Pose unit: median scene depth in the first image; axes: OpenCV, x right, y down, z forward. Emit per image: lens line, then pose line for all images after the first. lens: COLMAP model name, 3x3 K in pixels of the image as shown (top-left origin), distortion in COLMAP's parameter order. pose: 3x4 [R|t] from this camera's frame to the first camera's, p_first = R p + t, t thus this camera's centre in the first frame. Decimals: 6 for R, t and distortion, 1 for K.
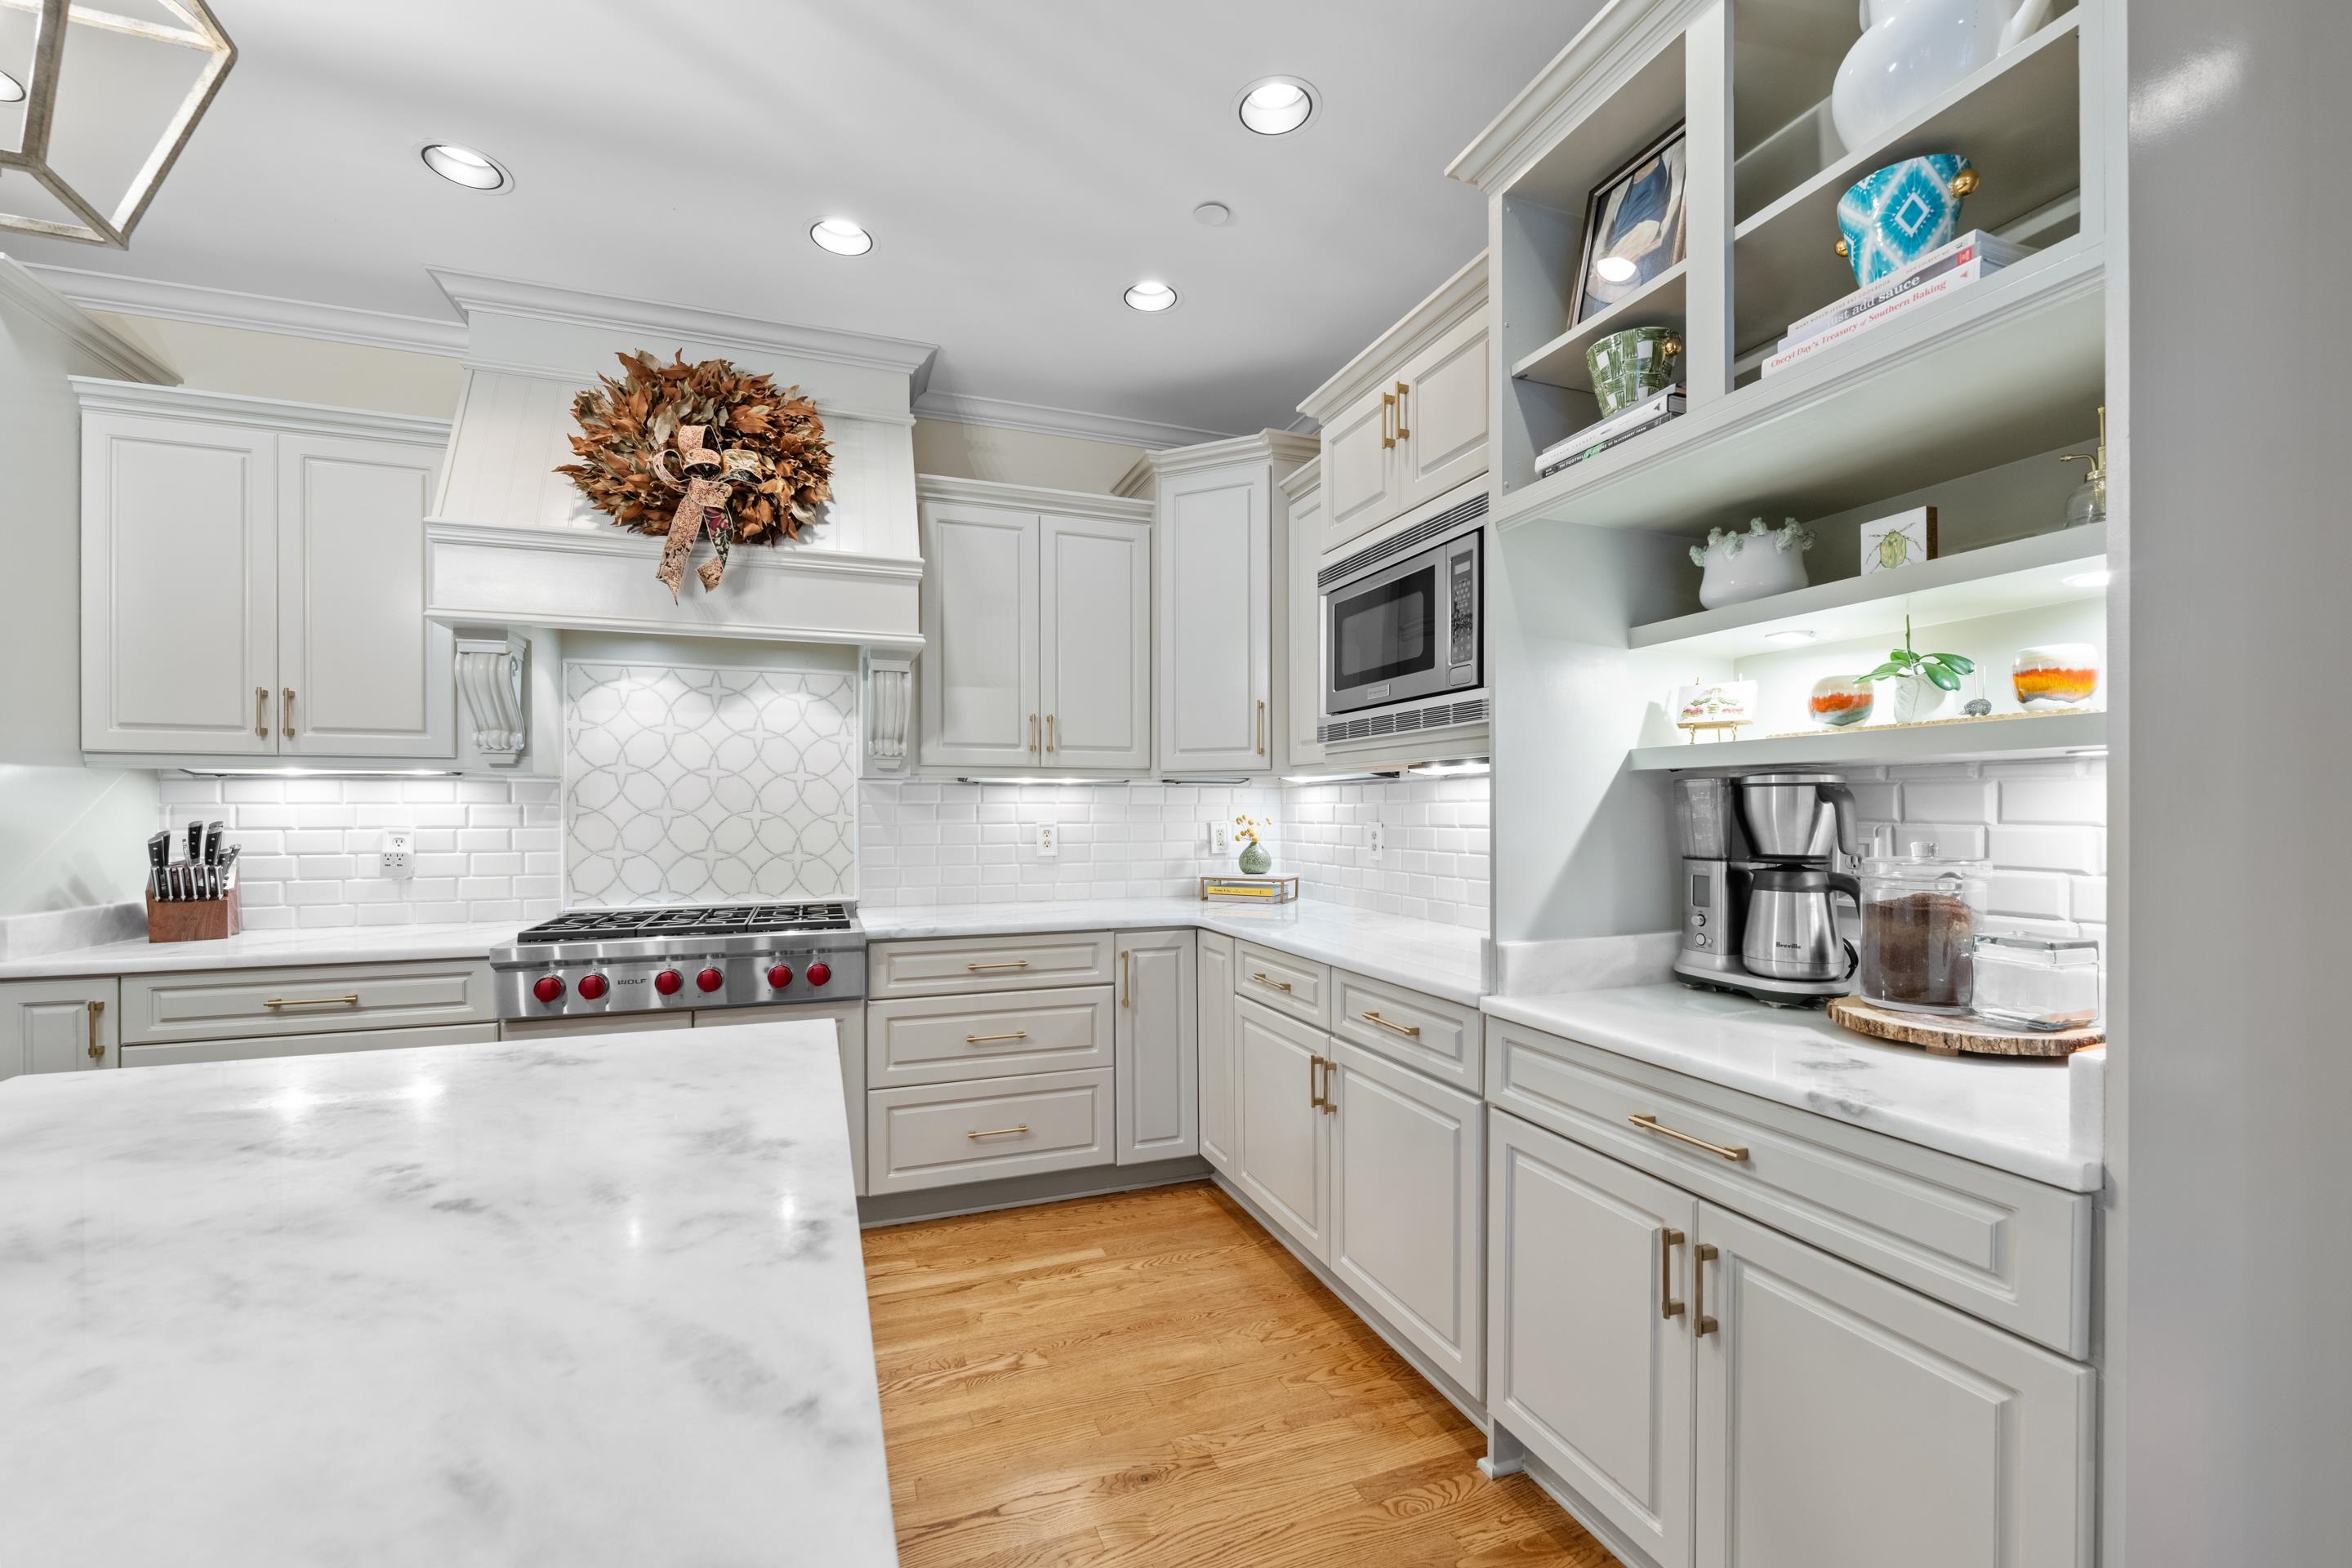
lens RADIAL K [[965.1, 0, 1172.2], [0, 965.1, 808.2], [0, 0, 1]] dist [-0.006100, 0.000374]
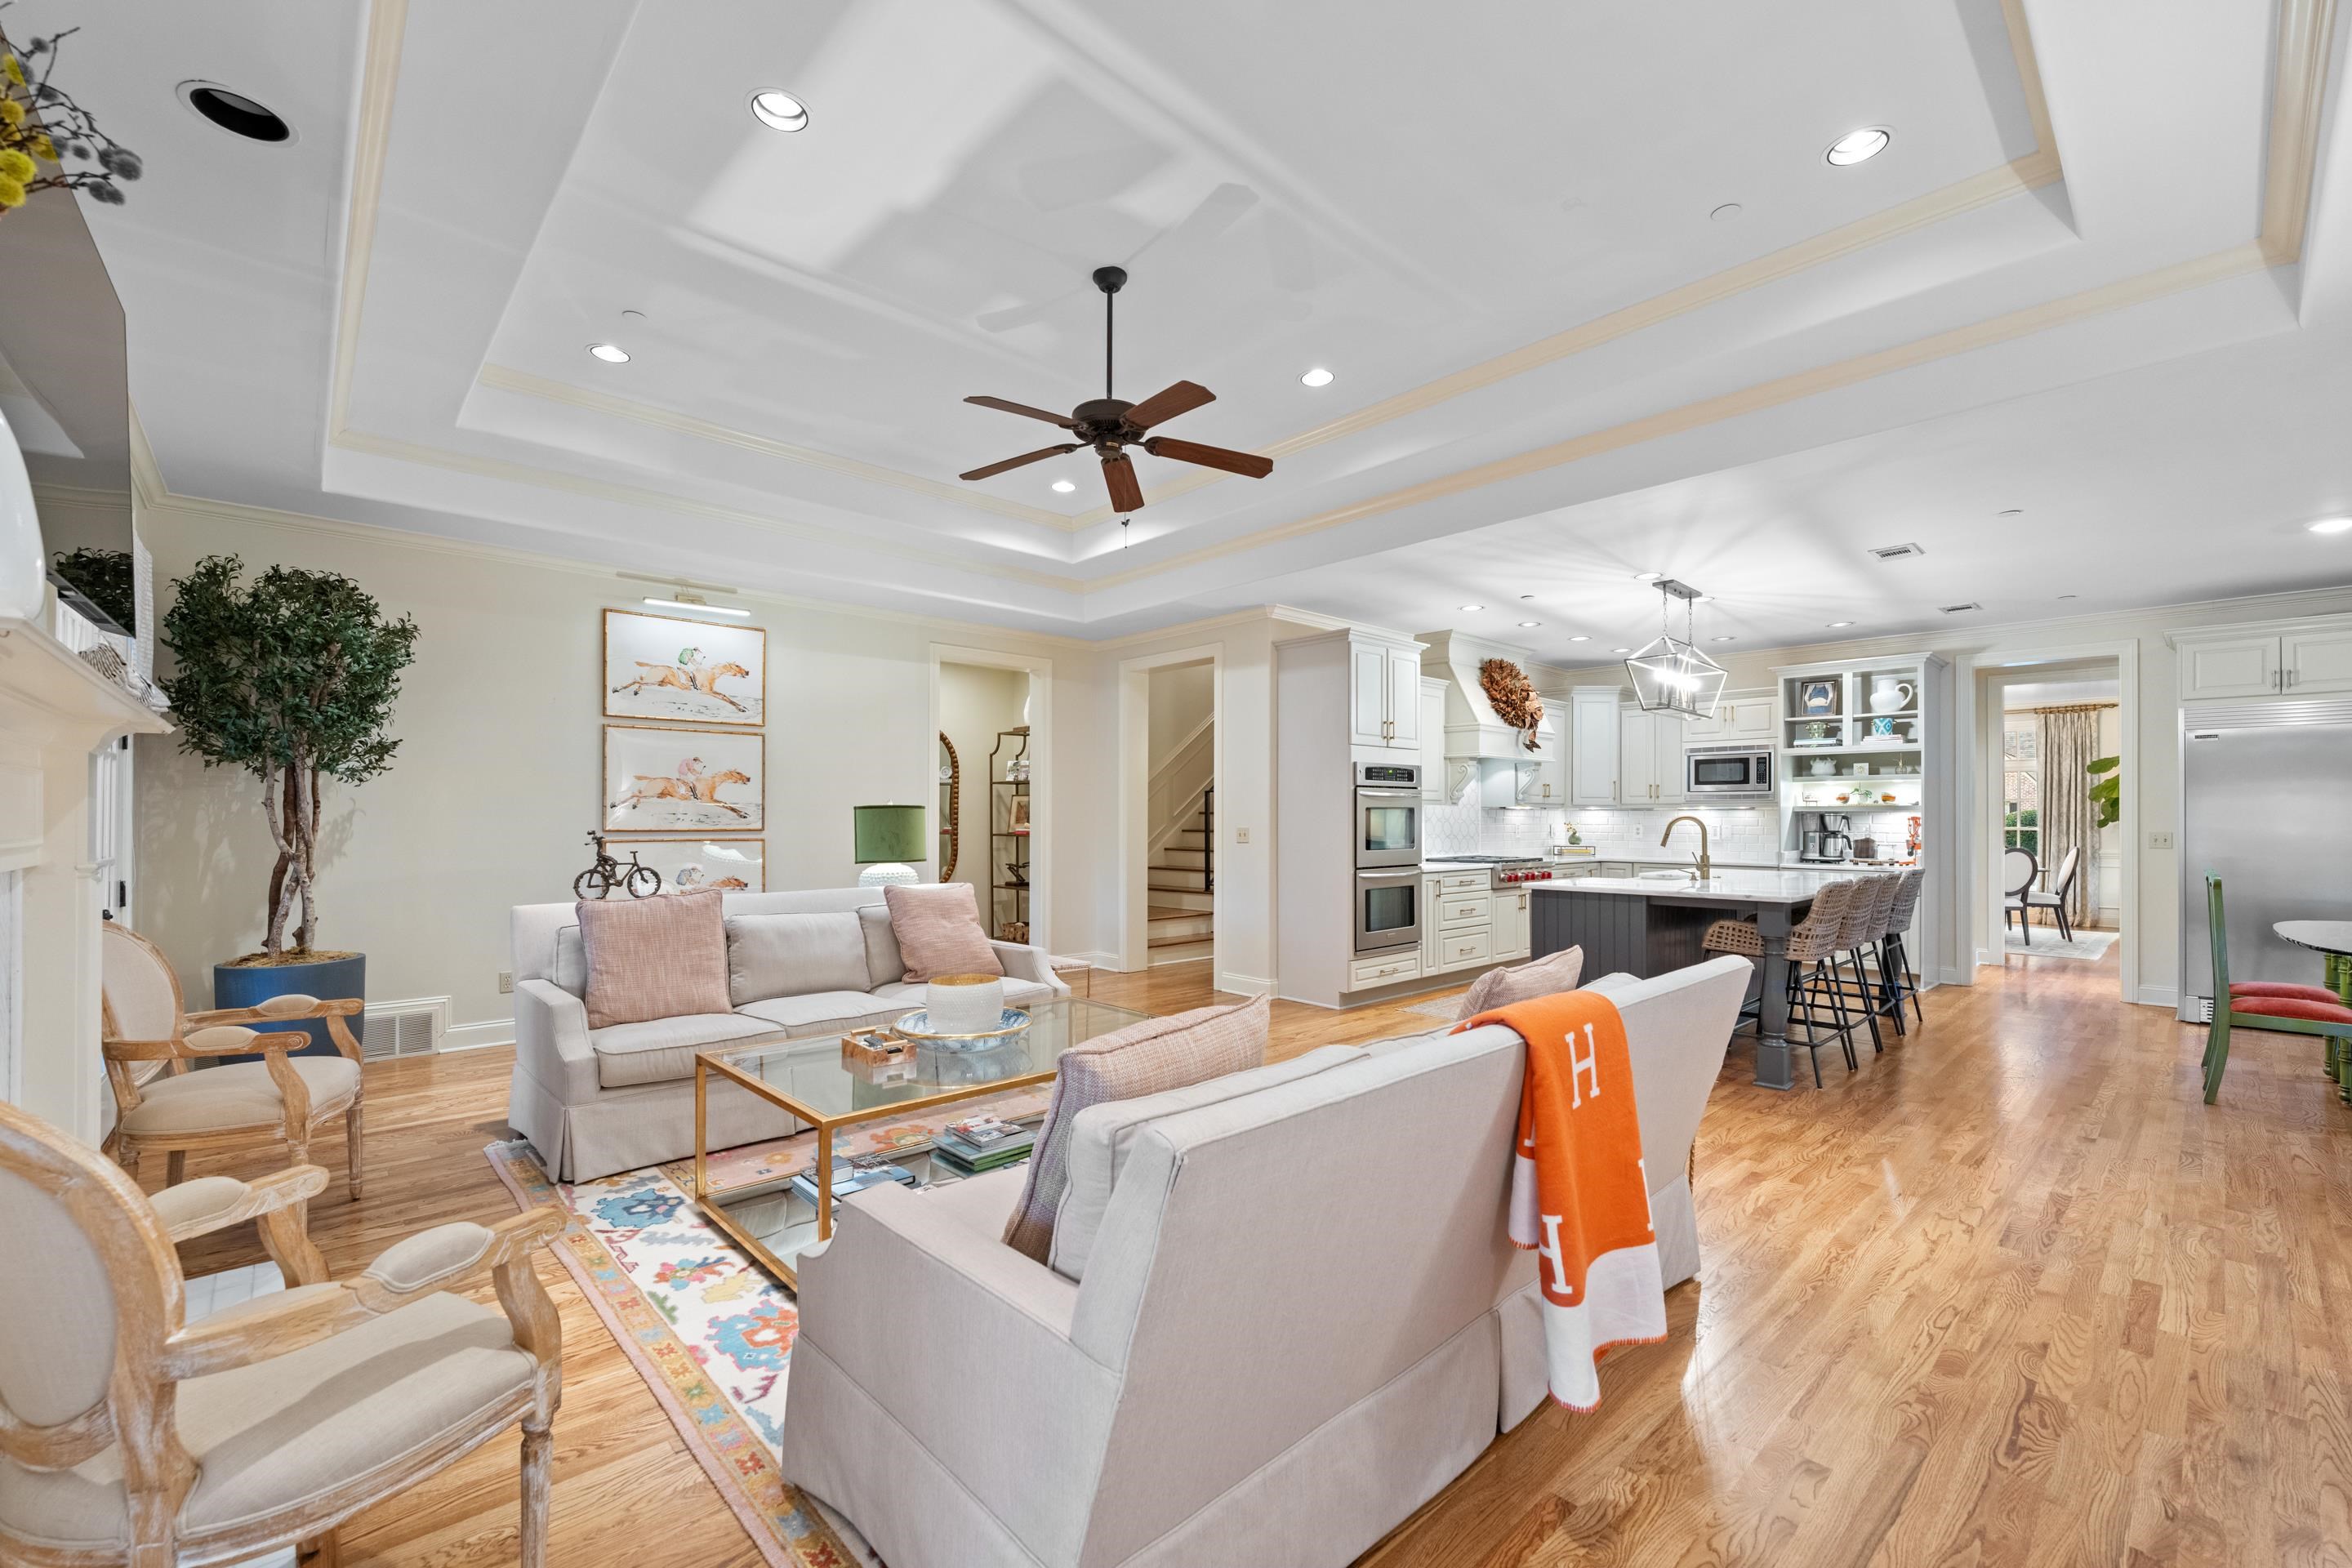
lens RADIAL K [[965.1, 0, 1175.5], [0, 965.1, 815.9], [0, 0, 1]] dist [-0.006100, 0.000374]
pose [[0.924042, 0.004680, 0.382262, -3.990961], [-0.005240, 0.999986, 0.000425, -0.008732], [-0.382255, -0.002396, 0.924054, -2.039065]]
